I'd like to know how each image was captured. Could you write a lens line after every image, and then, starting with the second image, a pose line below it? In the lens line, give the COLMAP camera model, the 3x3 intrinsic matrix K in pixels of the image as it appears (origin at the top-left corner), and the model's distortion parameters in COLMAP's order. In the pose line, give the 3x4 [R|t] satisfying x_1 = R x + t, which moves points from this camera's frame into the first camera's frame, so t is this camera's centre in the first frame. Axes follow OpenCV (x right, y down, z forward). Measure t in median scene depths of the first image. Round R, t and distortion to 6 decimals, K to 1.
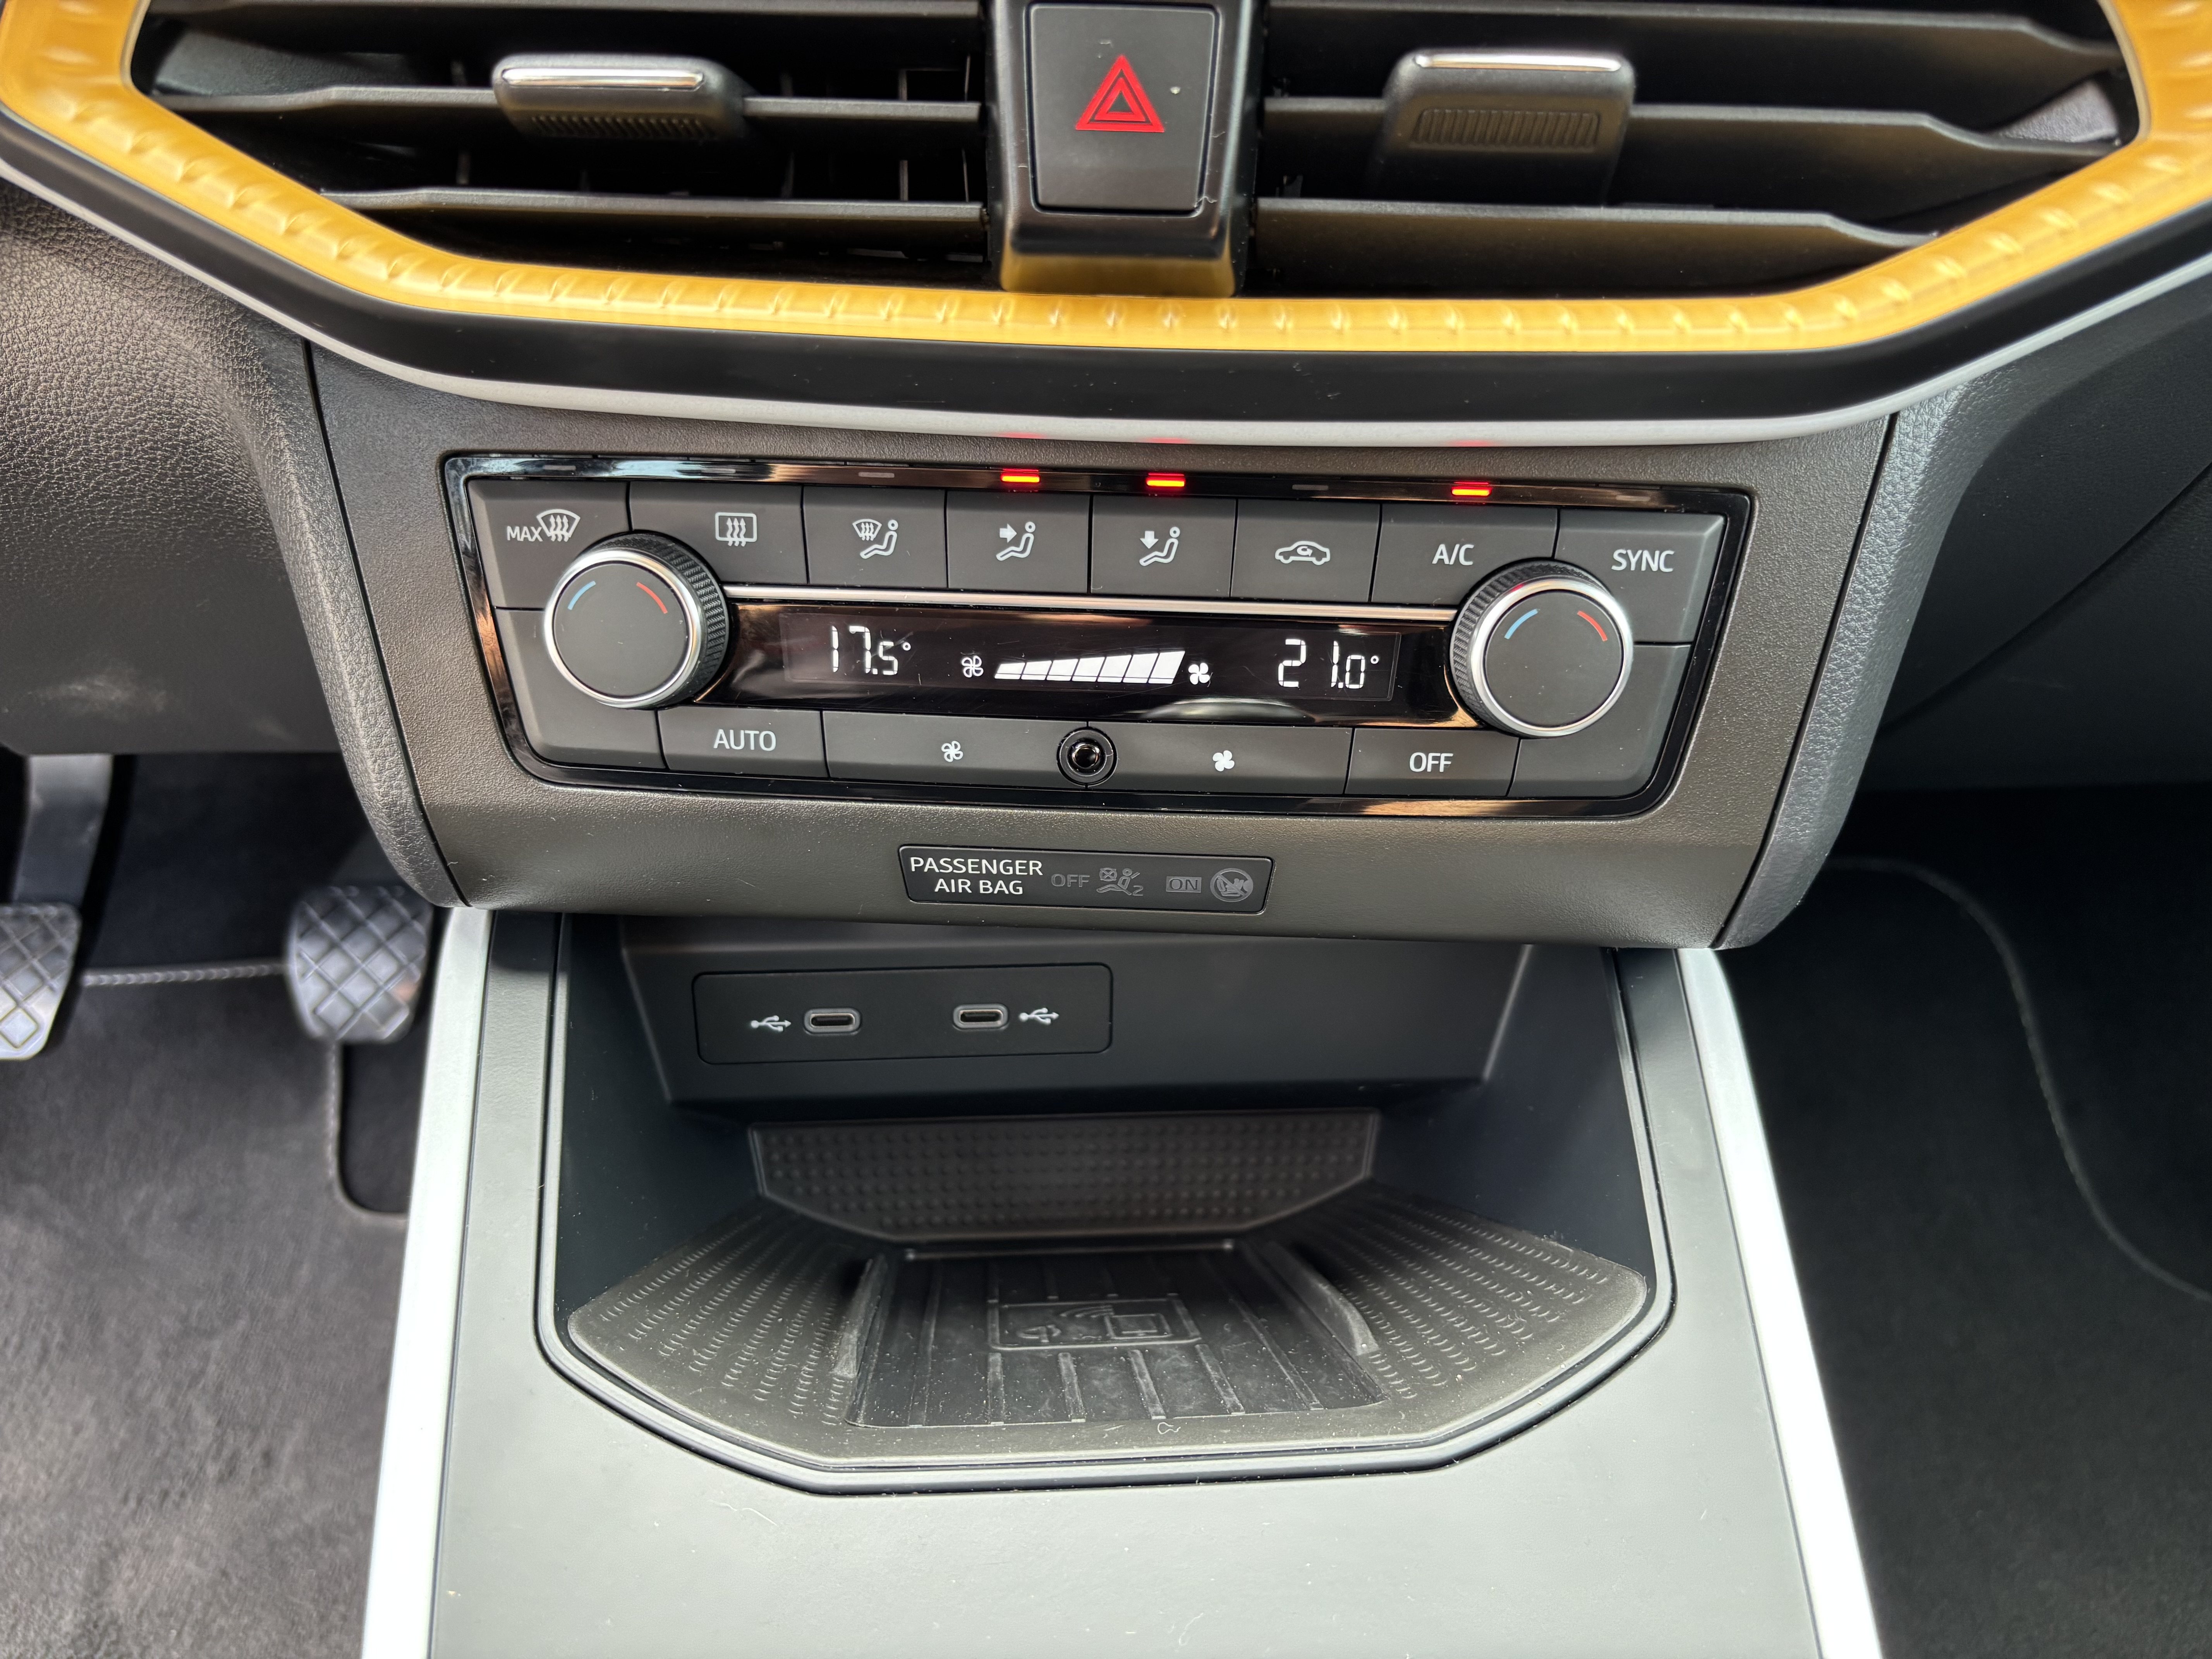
lens RADIAL K [[1702.4, 0, 1112.8], [0, 1702.4, 850.1], [0, 0, 1]] dist [0.039299, -0.079304]
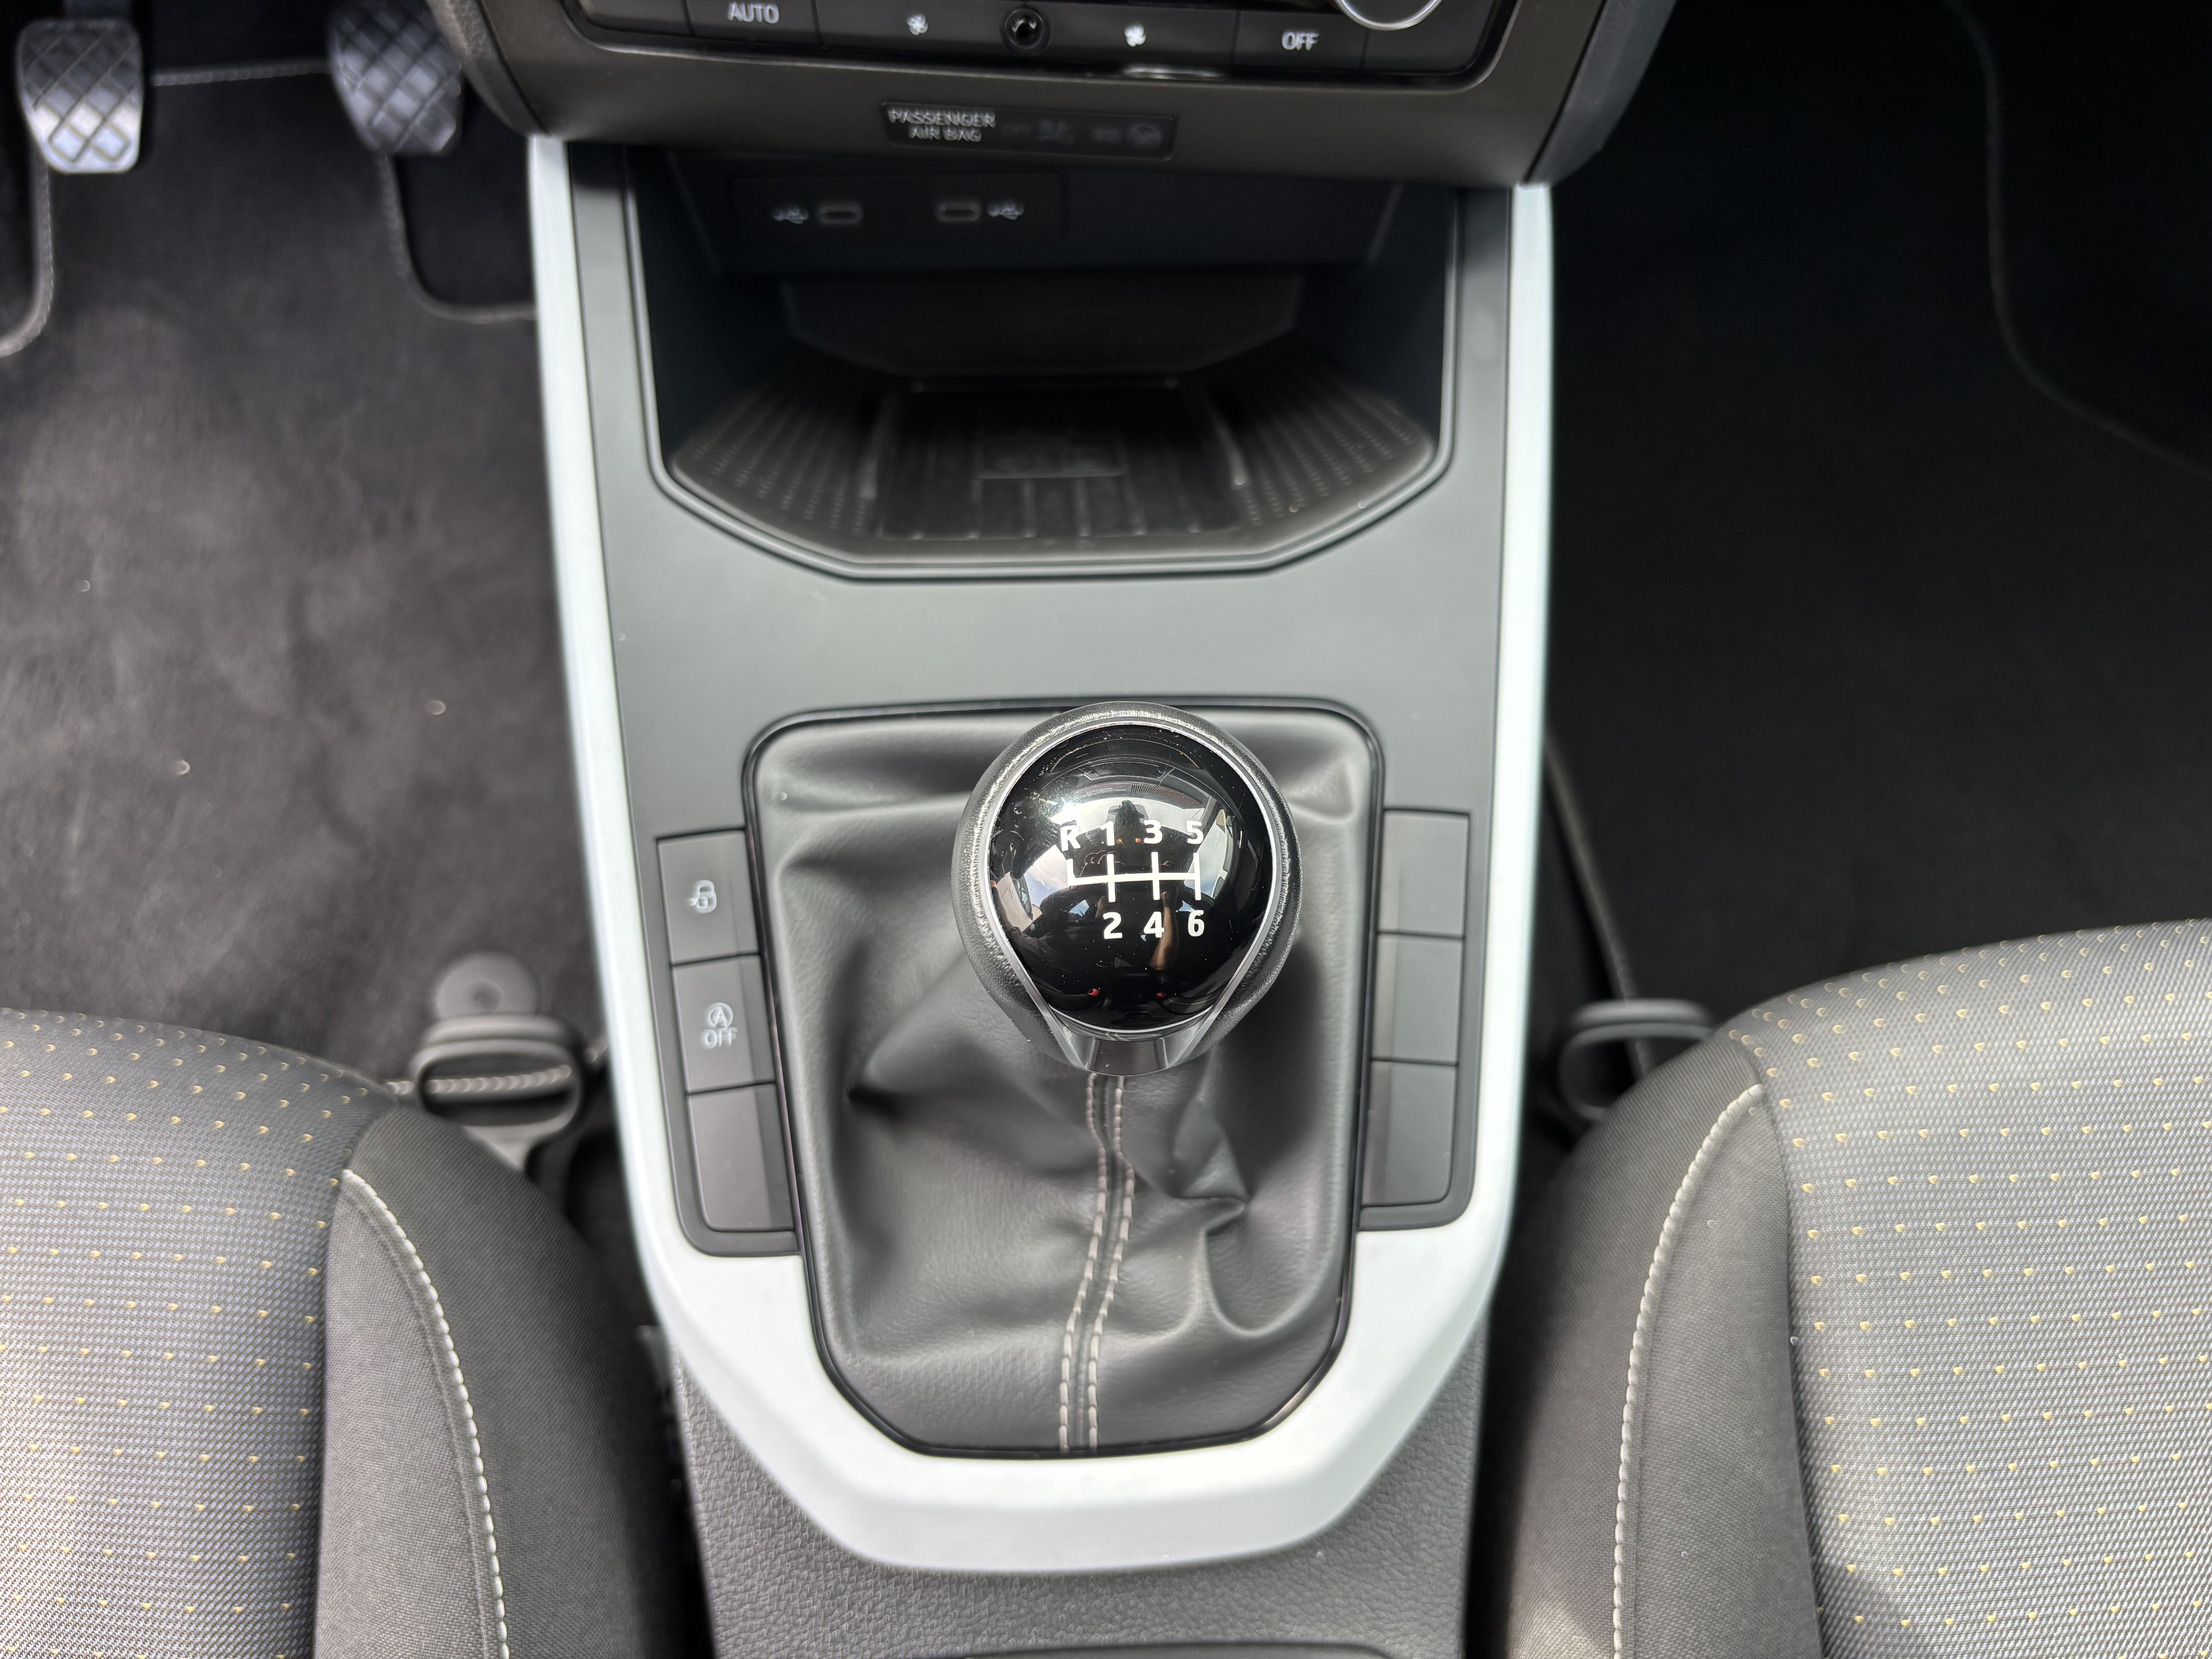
lens RADIAL K [[1702.4, 0, 1112.8], [0, 1702.4, 850.1], [0, 0, 1]] dist [0.039299, -0.079304]
pose [[0.999619, 0.022751, -0.015610, 0.072022], [-0.011433, 0.856455, 0.516096, -0.165597], [0.025111, -0.515721, 0.856389, -0.337611]]
